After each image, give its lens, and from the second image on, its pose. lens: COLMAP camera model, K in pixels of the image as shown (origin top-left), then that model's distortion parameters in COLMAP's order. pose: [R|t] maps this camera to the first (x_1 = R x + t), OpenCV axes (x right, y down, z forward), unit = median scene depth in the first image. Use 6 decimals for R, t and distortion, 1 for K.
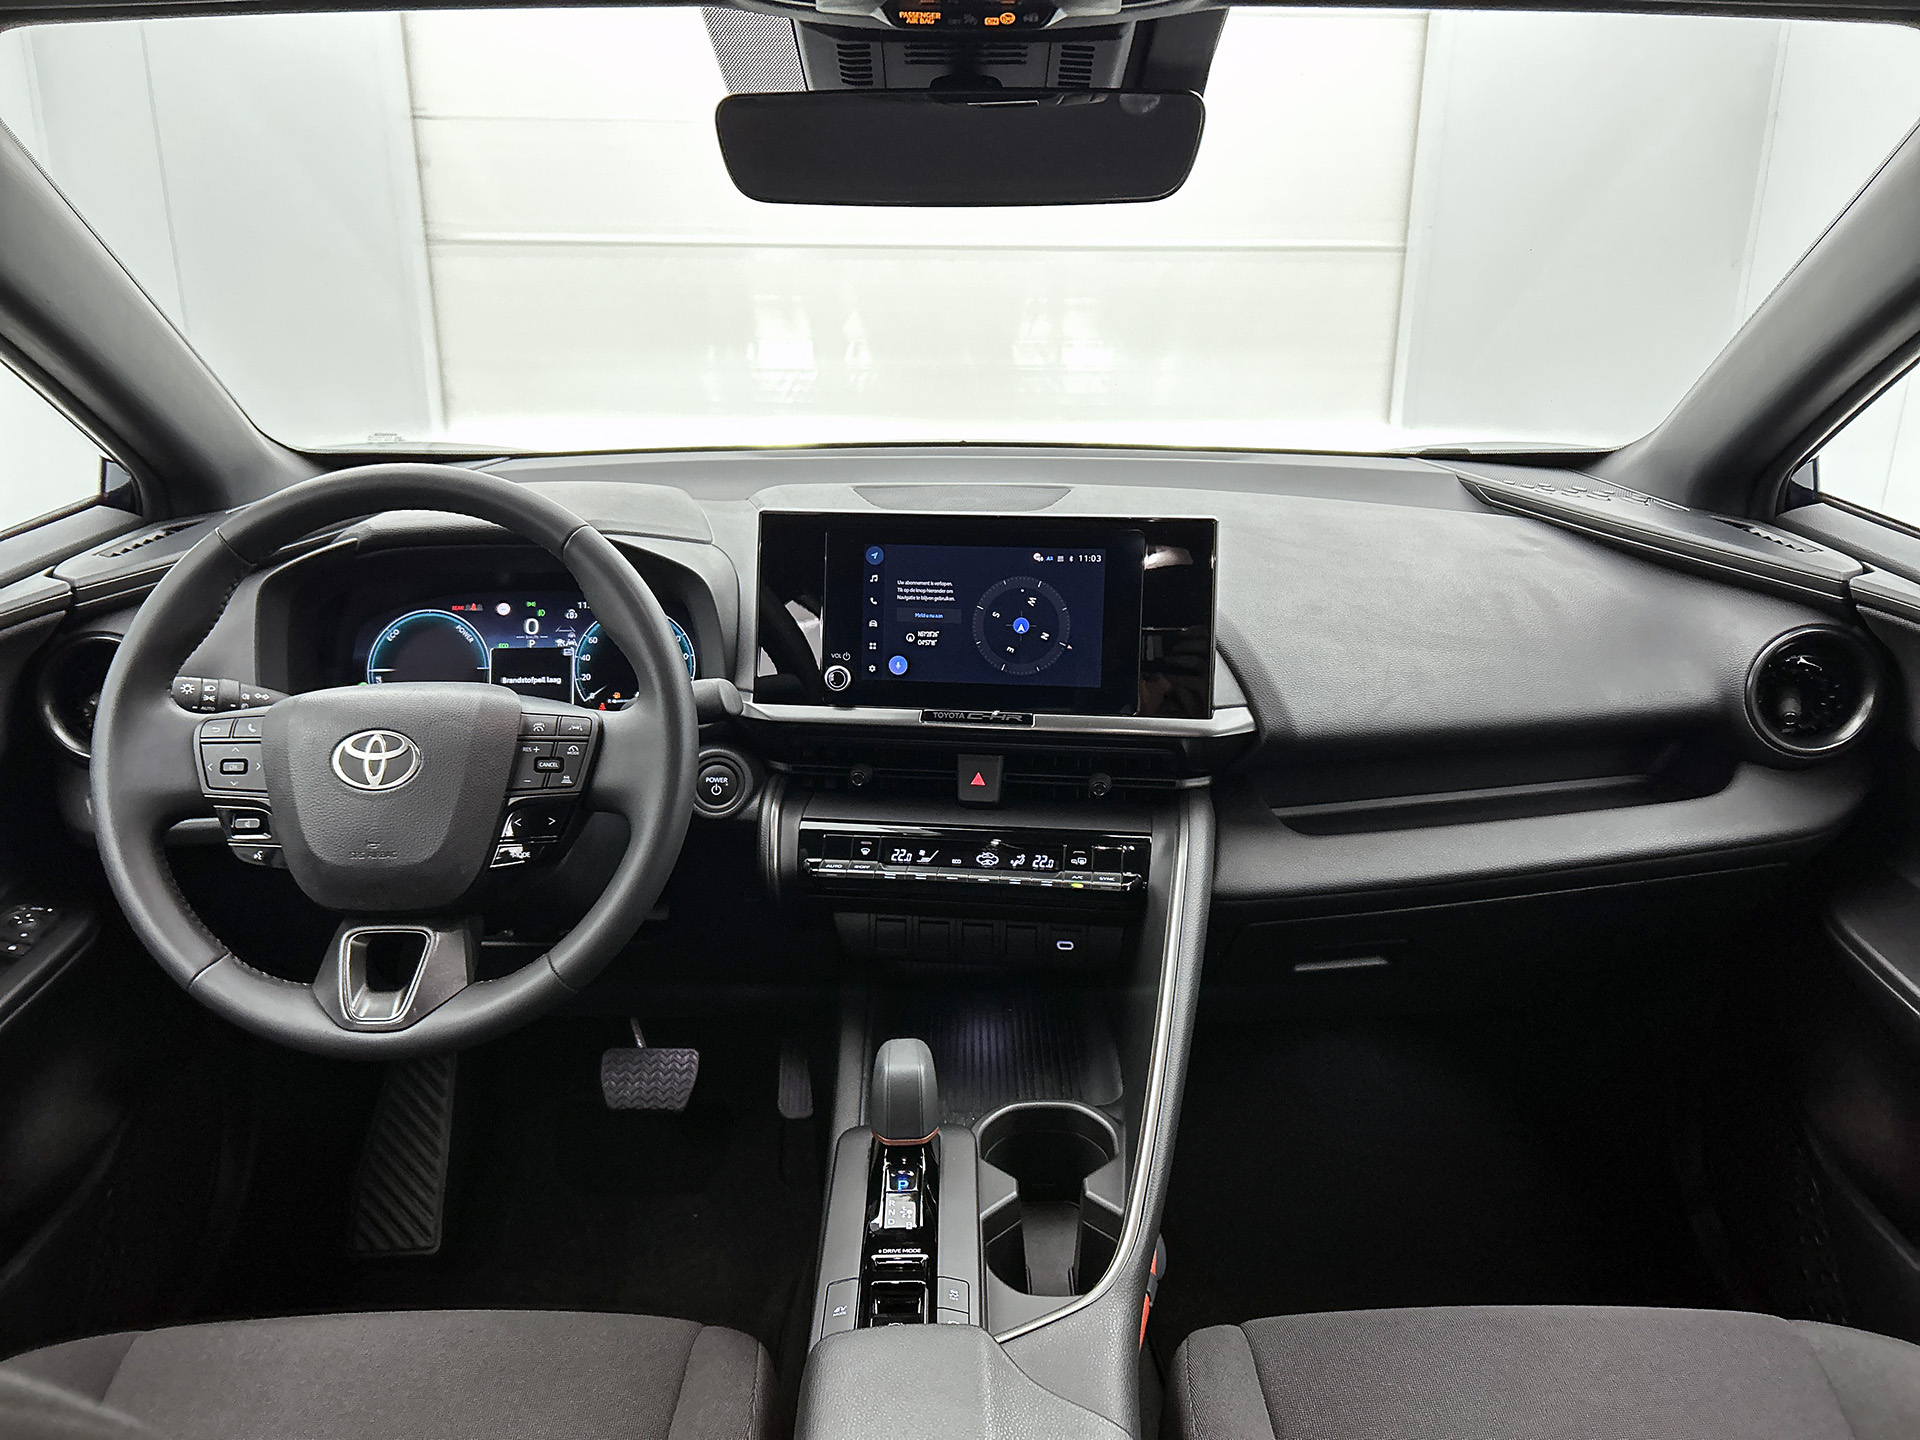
lens RADIAL K [[1419.5, 0, 964.6], [0, 1419.5, 725.2], [0, 0, 1]] dist [0.011886, -0.033206]
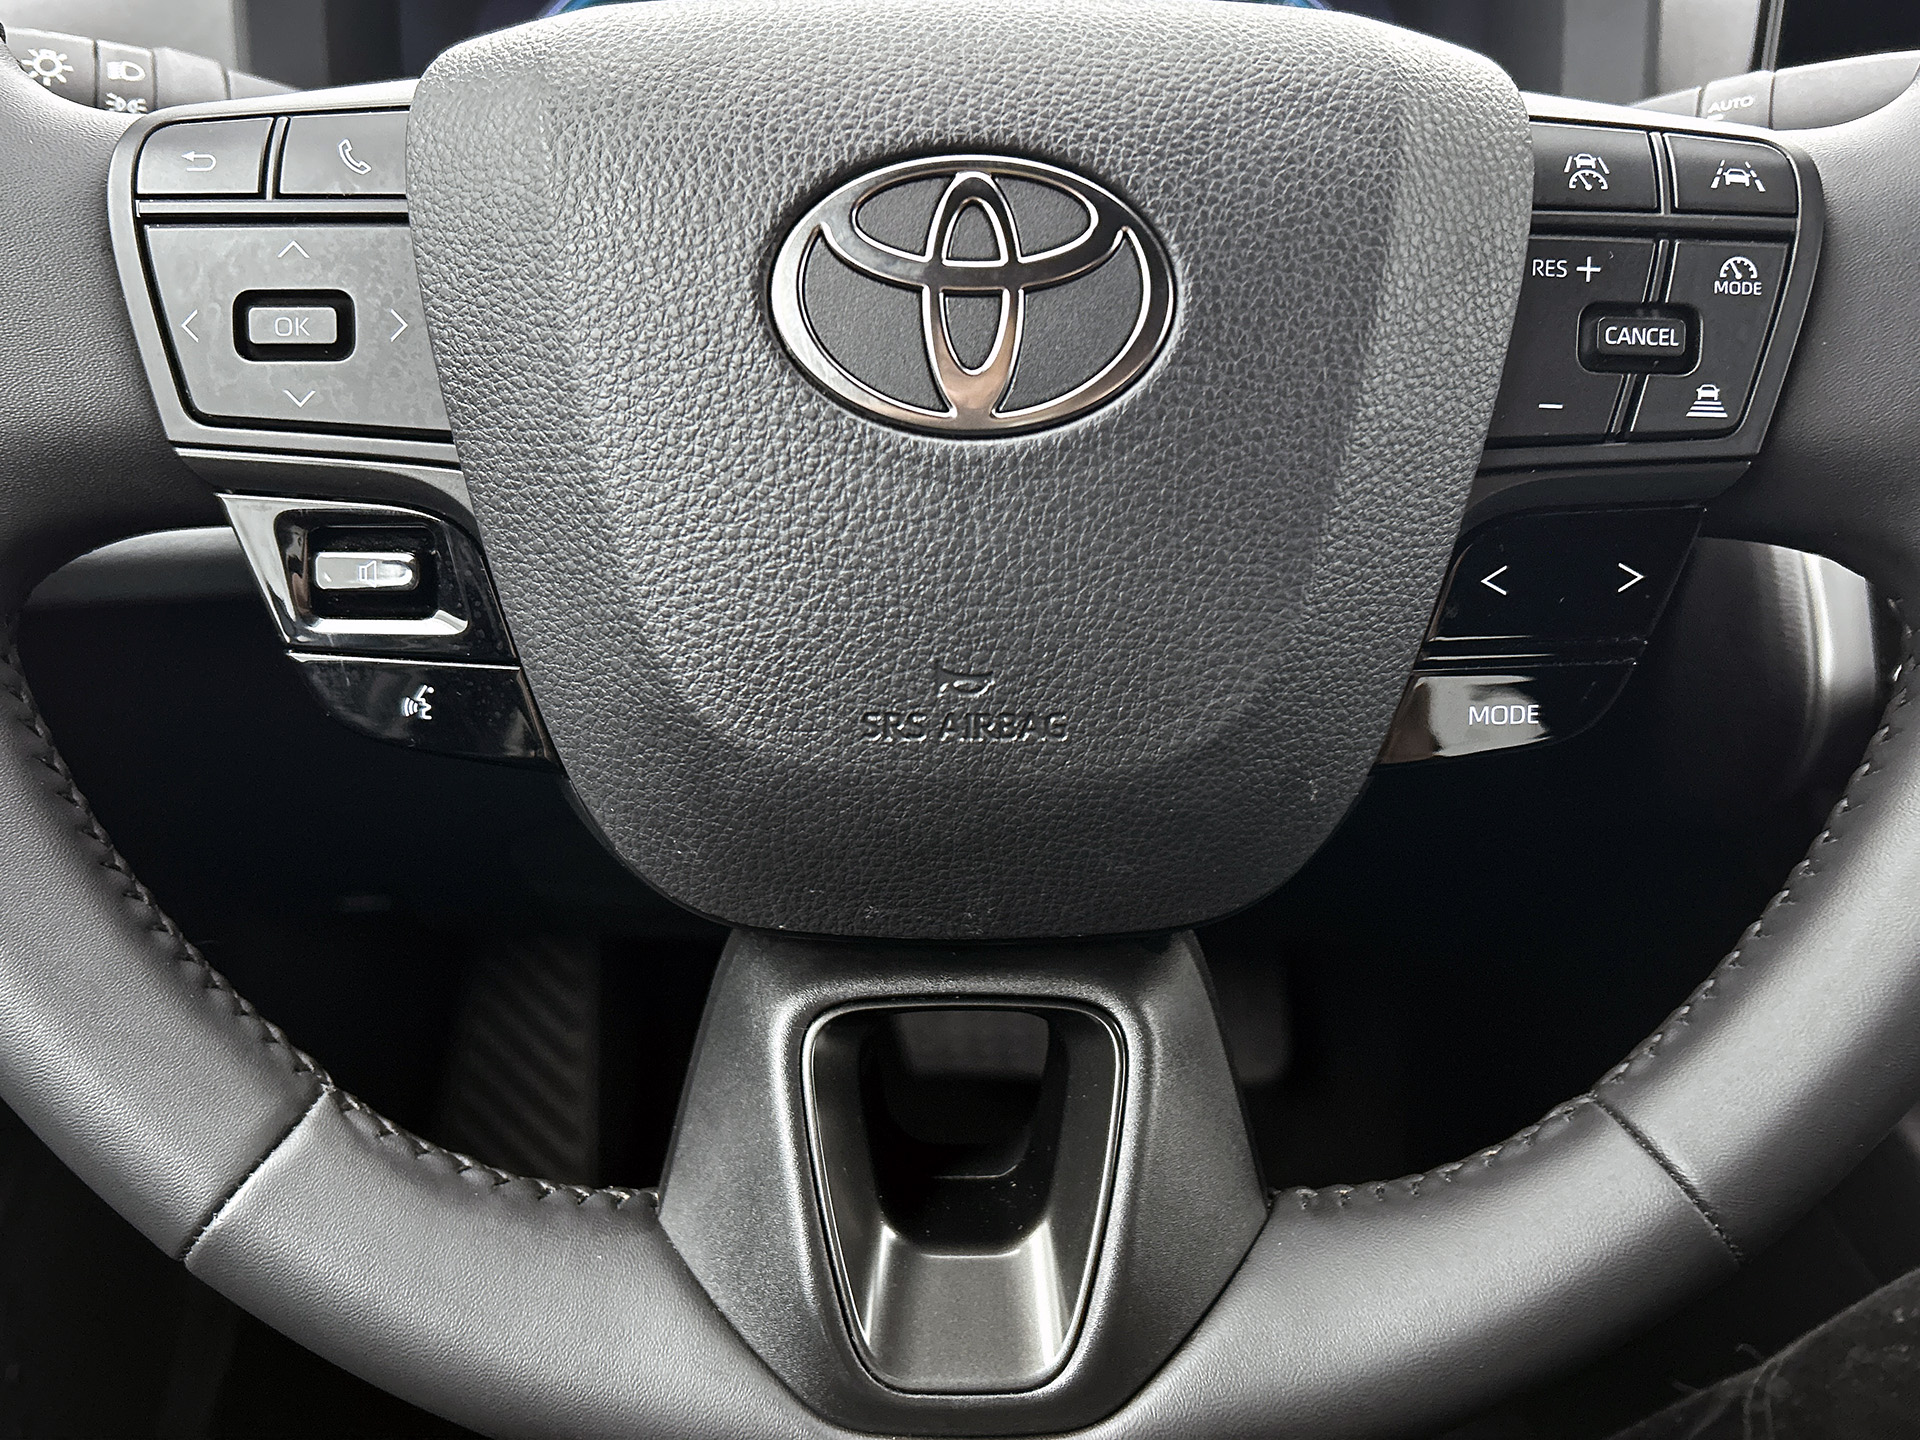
lens RADIAL K [[1661.6, 0, 958.0], [0, 1661.6, 711.7], [0, 0, 1]] dist [-0.014185, -0.009880]
pose [[0.999883, 0.011225, 0.010354, -0.408358], [-0.013061, 0.979913, 0.198997, 0.035708], [-0.007912, -0.199109, 0.979945, 0.722927]]
